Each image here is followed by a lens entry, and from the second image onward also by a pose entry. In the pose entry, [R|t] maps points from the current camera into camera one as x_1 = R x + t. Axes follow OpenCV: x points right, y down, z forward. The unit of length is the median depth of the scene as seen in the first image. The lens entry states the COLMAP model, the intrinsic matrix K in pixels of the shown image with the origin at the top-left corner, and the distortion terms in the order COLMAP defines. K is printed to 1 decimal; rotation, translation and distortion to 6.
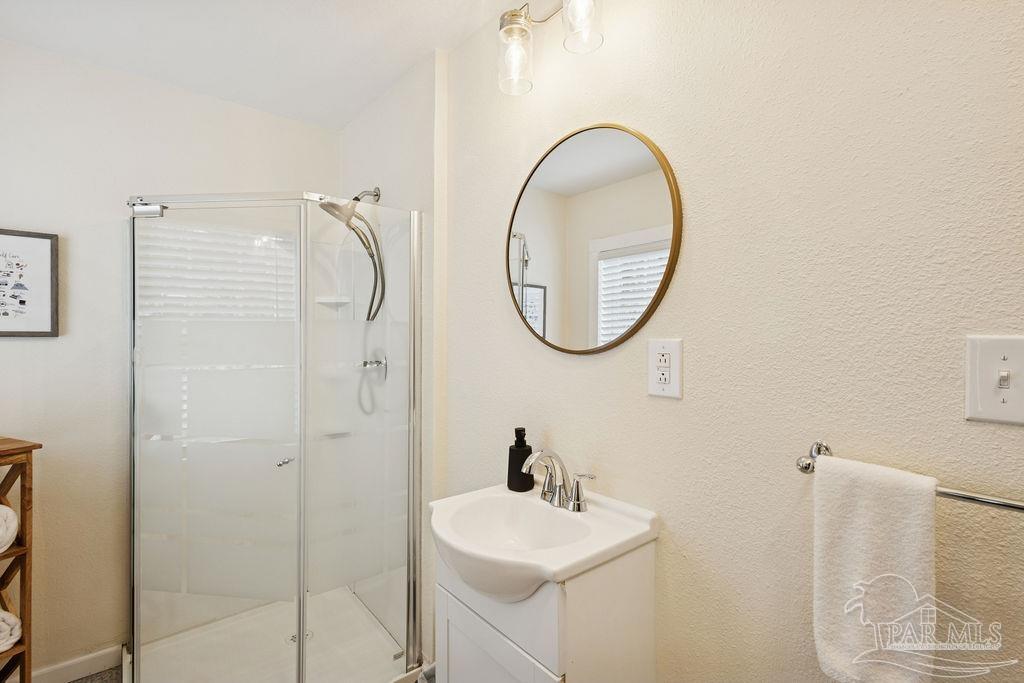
lens RADIAL K [[470.5, 0, 511.1], [0, 470.5, 336.1], [0, 0, 1]] dist [0.002290, 0.000461]
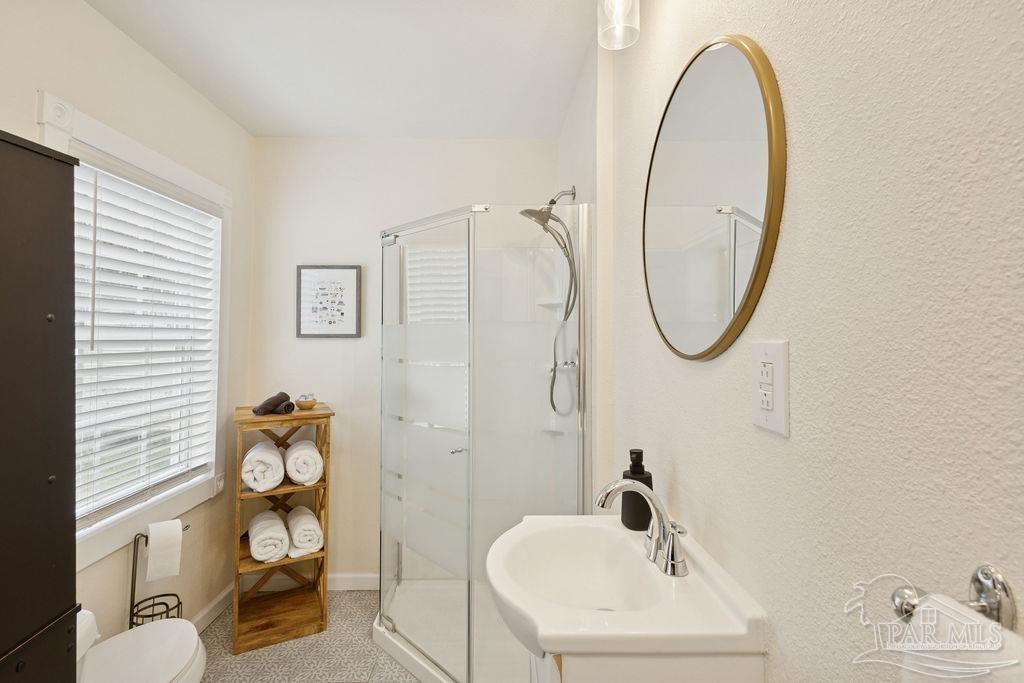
lens RADIAL K [[480.1, 0, 508.3], [0, 480.1, 322.1], [0, 0, 1]] dist [0.001634, 0.000200]
pose [[0.779032, -0.021839, -0.626604, 0.362505], [0.003697, 0.999536, -0.030240, -0.000029], [0.626973, 0.021242, 0.778751, 0.211103]]
